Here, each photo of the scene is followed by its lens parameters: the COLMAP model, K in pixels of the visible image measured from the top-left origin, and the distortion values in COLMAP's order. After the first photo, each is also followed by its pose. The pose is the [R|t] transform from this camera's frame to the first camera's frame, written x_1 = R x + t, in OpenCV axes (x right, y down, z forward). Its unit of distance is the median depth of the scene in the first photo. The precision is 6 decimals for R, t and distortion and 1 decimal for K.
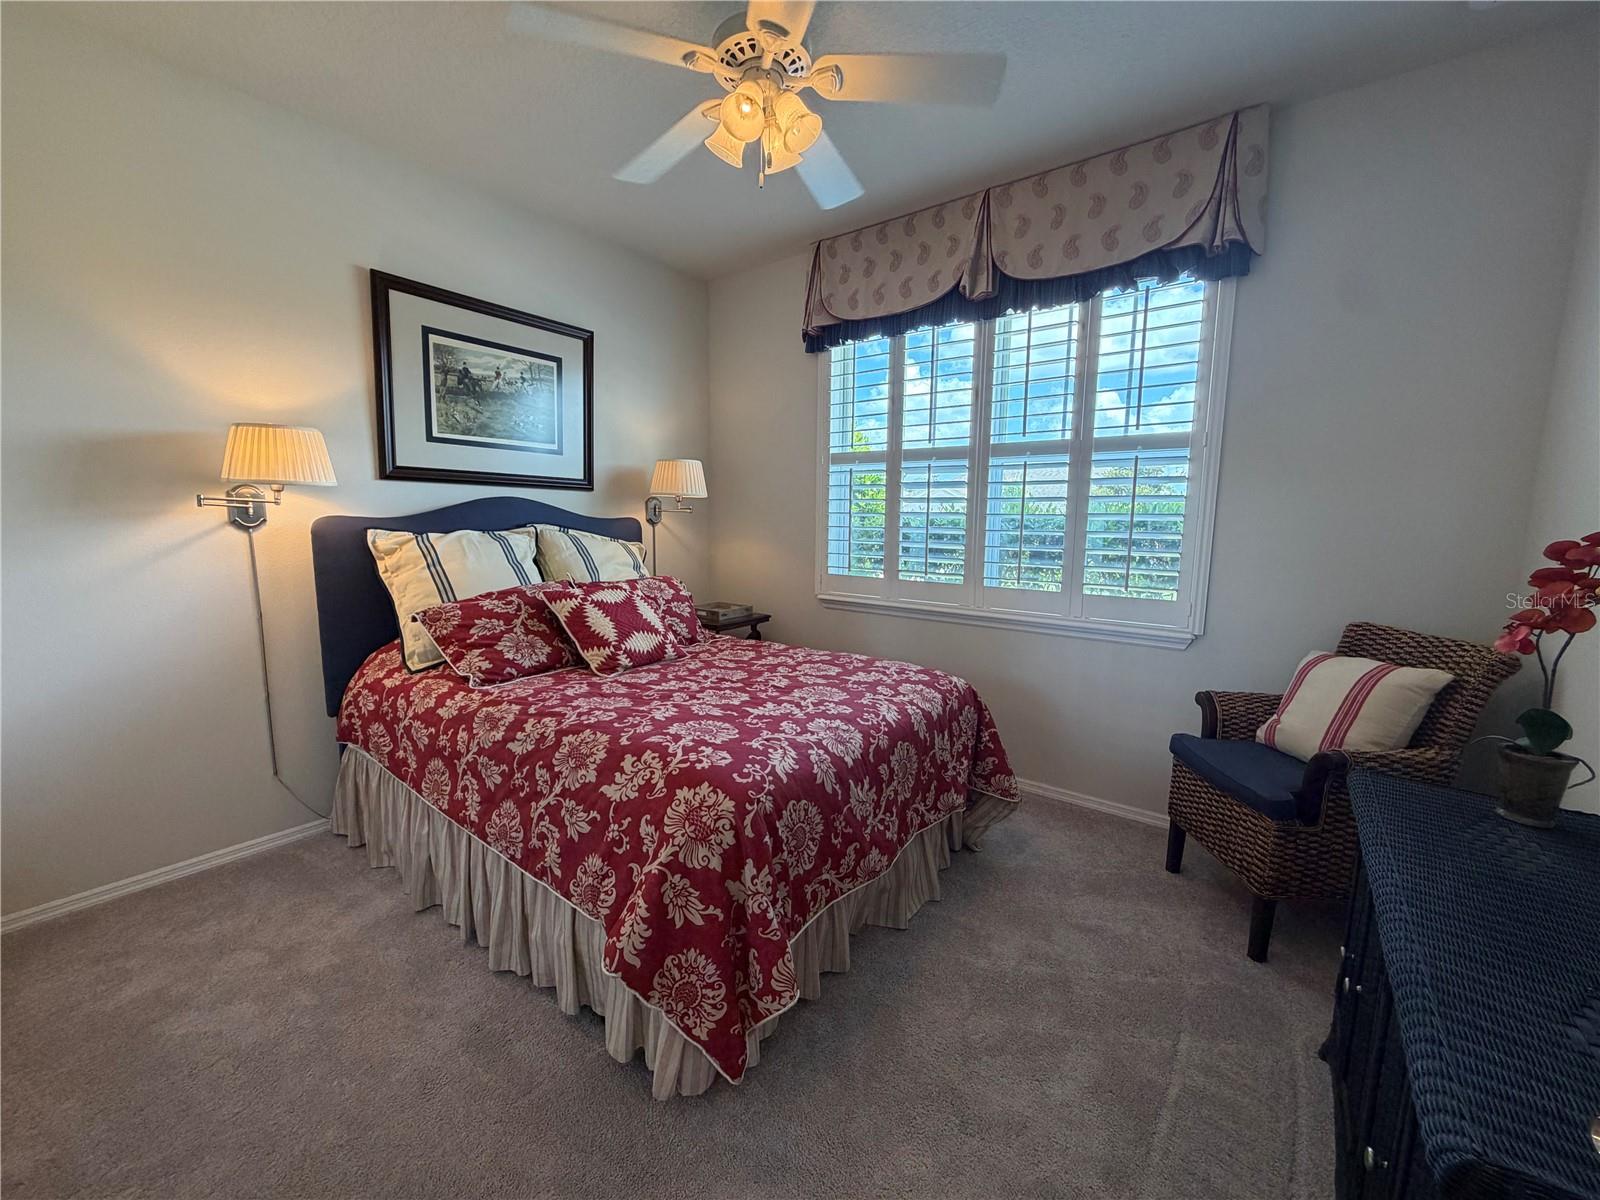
lens RADIAL K [[639.0, 0, 788.9], [0, 639.0, 601.7], [0, 0, 1]] dist [0.001933, -0.000626]
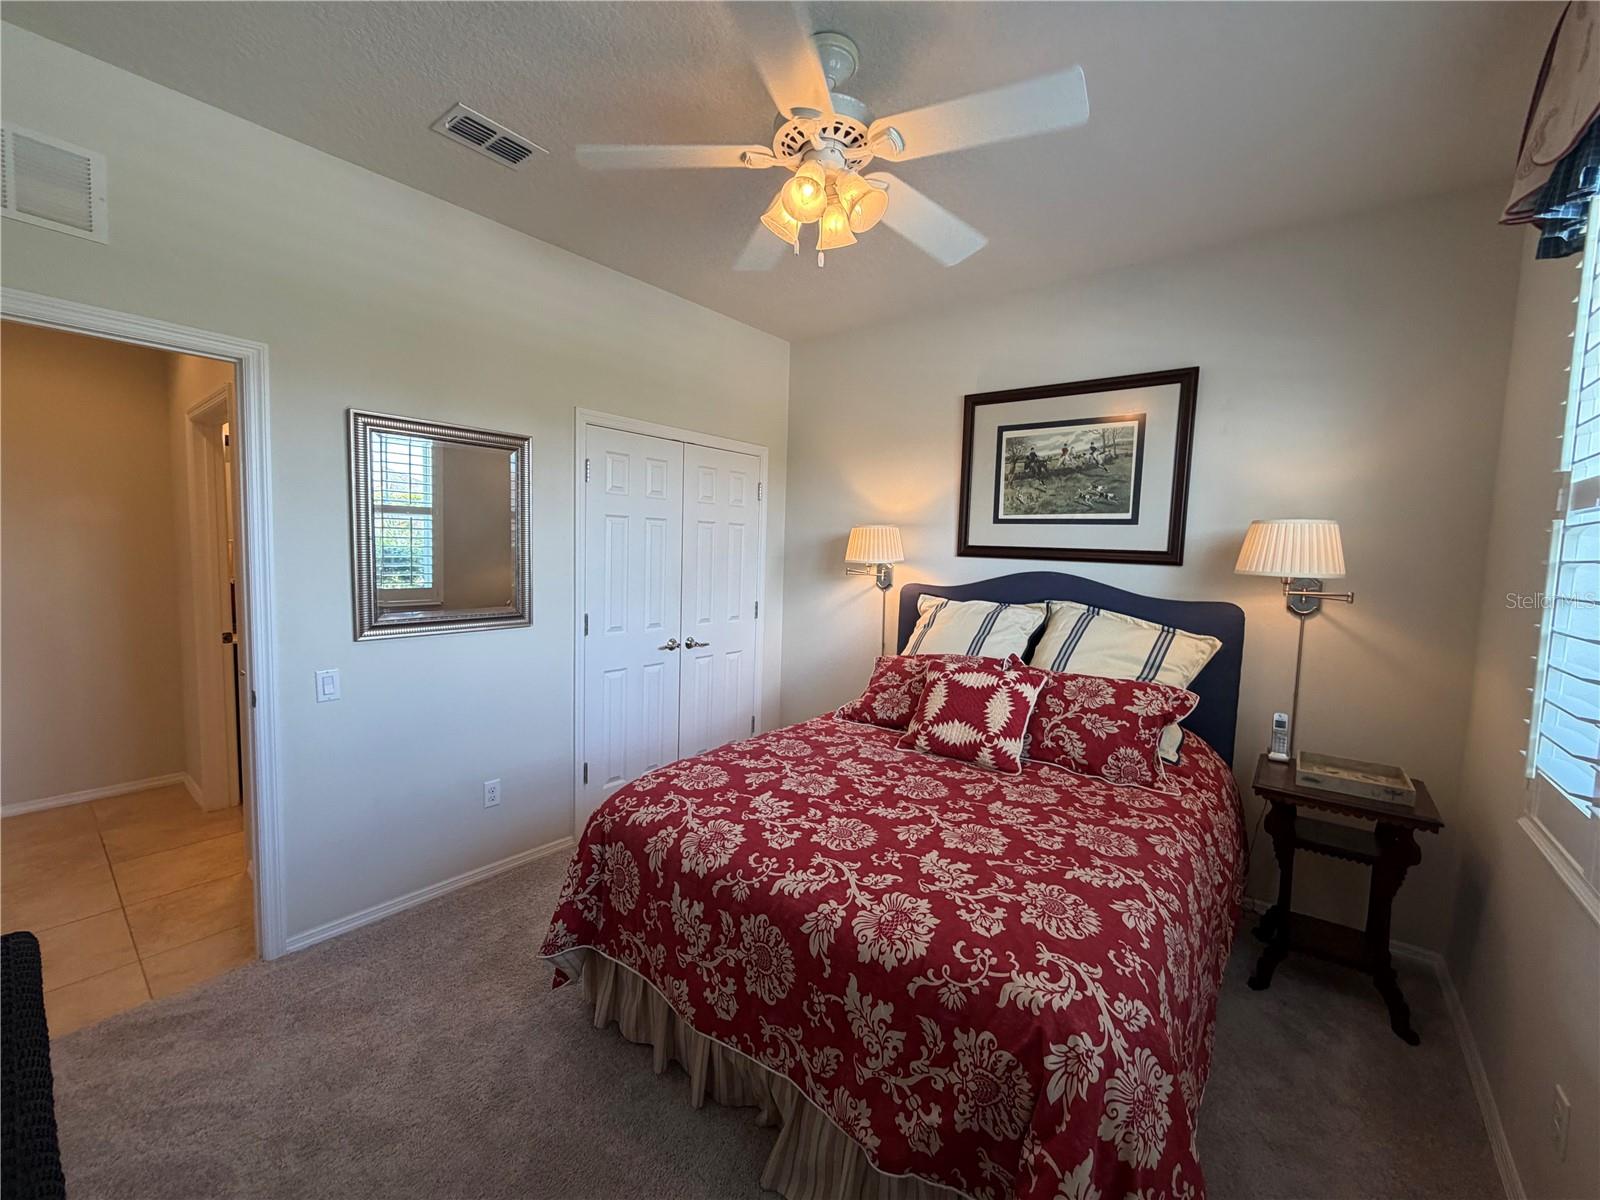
lens RADIAL K [[639.0, 0, 794.7], [0, 639.0, 599.5], [0, 0, 1]] dist [0.001933, -0.000626]
pose [[-0.011387, 0.066316, -0.997734, 0.626272], [-0.160785, 0.984693, 0.067284, -0.139204], [0.986924, 0.161187, -0.000550, 0.688764]]
